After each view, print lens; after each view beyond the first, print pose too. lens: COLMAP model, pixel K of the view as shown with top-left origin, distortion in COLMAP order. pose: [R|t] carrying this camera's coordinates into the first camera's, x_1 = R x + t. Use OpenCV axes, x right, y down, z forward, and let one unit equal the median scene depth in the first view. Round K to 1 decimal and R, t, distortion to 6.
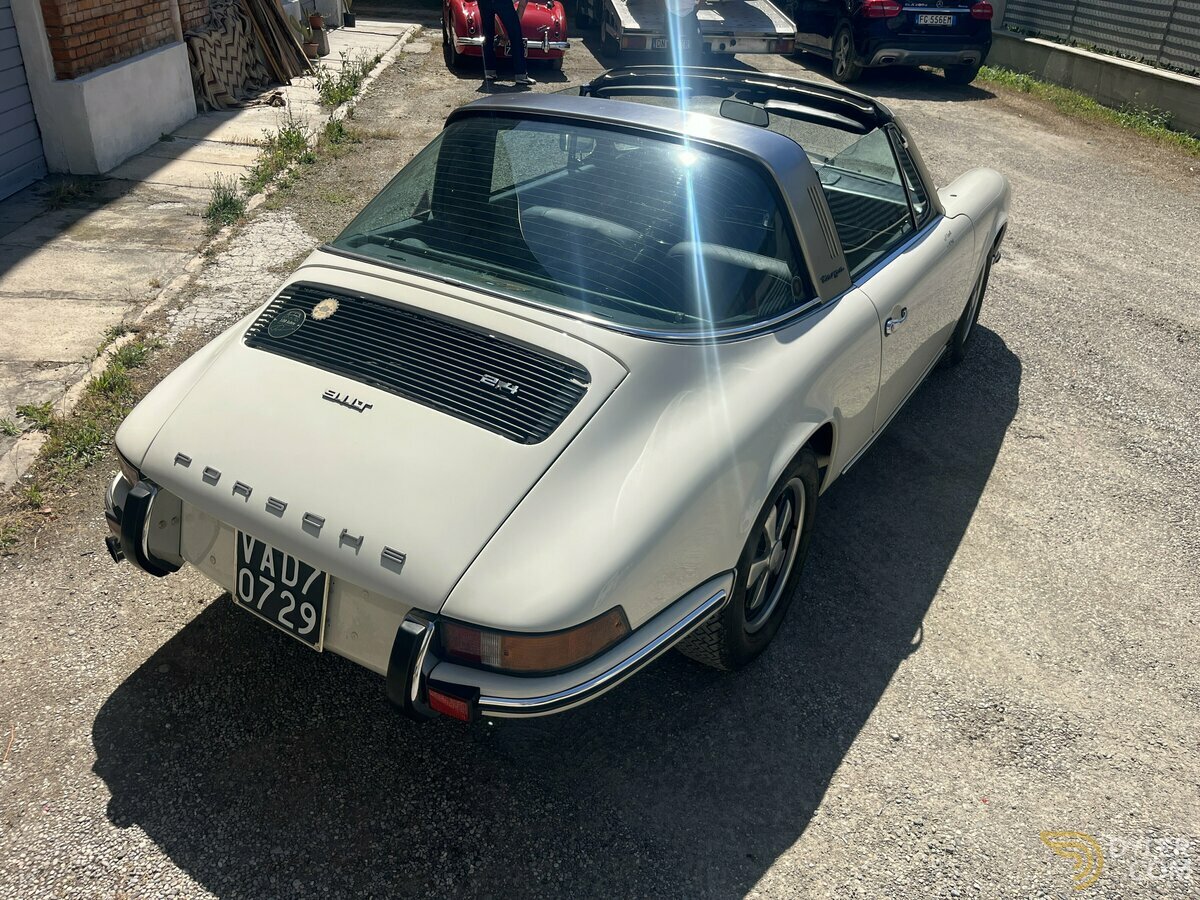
lens RADIAL K [[905.3, 0, 589.2], [0, 905.3, 444.3], [0, 0, 1]] dist [0.054754, -0.087720]
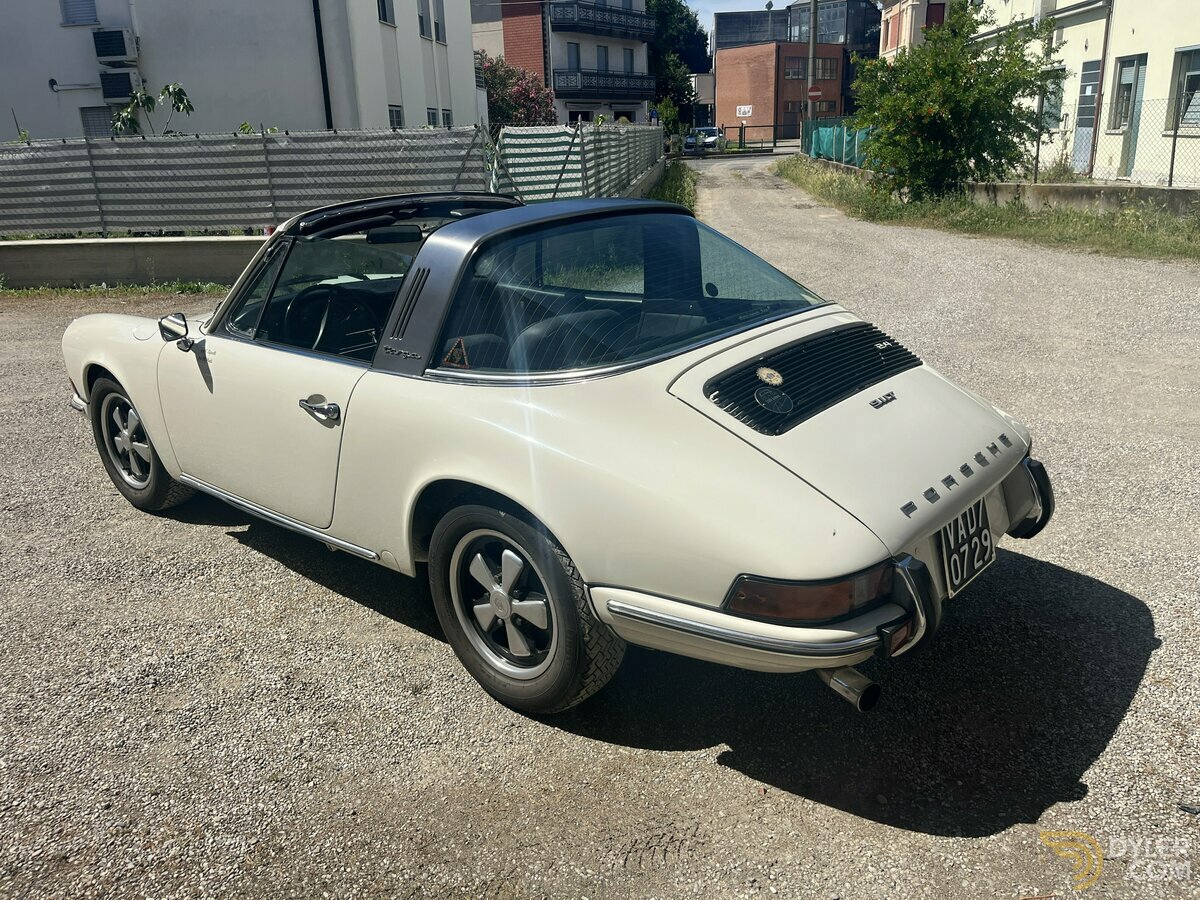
lens RADIAL K [[905.3, 0, 611.7], [0, 905.3, 447.0], [0, 0, 1]] dist [0.054754, -0.087720]
pose [[0.161537, -0.372184, 0.913994, -1.385953], [0.528450, 0.814805, 0.238396, -0.453757], [-0.833454, 0.444490, 0.328302, 0.890853]]
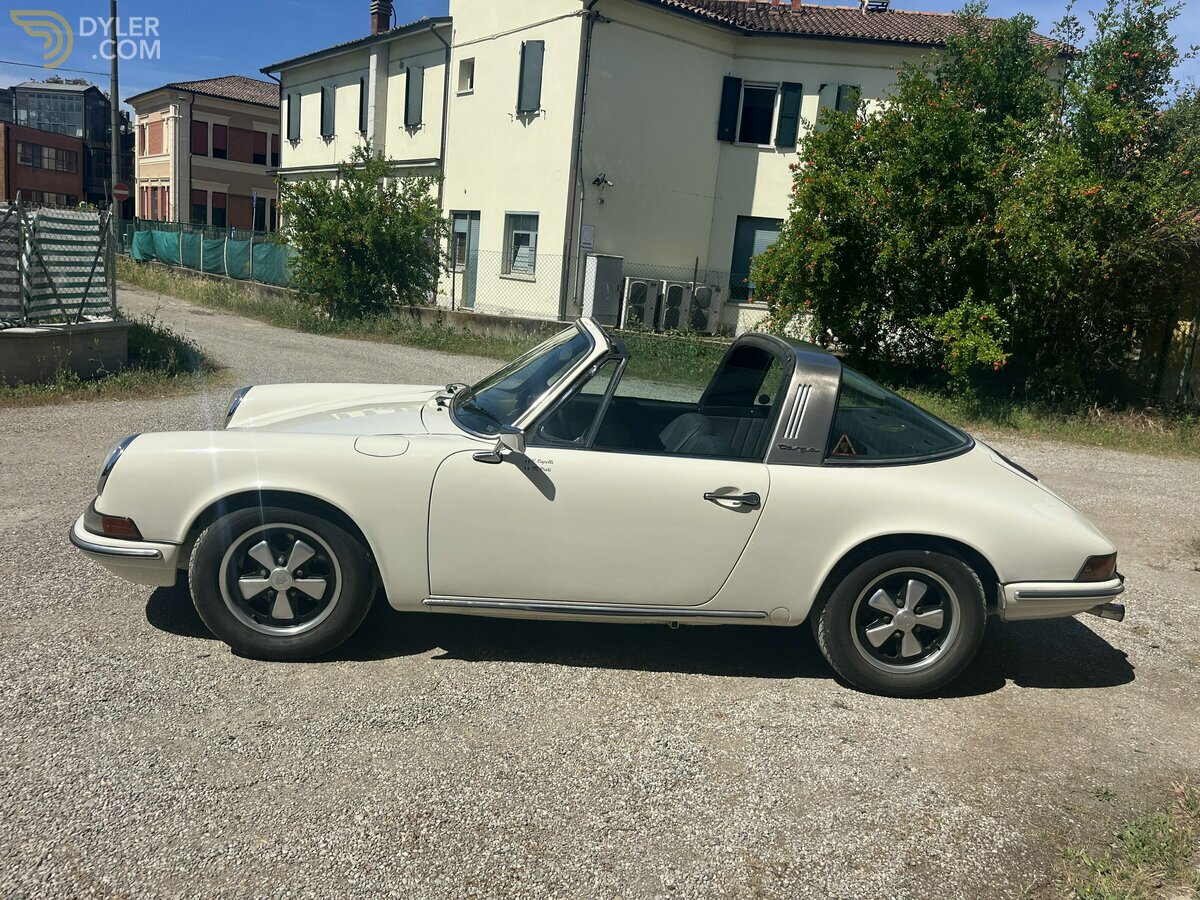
lens RADIAL K [[905.3, 0, 605.5], [0, 905.3, 449.9], [0, 0, 1]] dist [0.054754, -0.087720]
pose [[-0.569403, -0.256642, 0.780970, -1.316905], [0.305339, 0.816026, 0.490784, -1.326761], [-0.763248, 0.517915, -0.386285, 2.396544]]
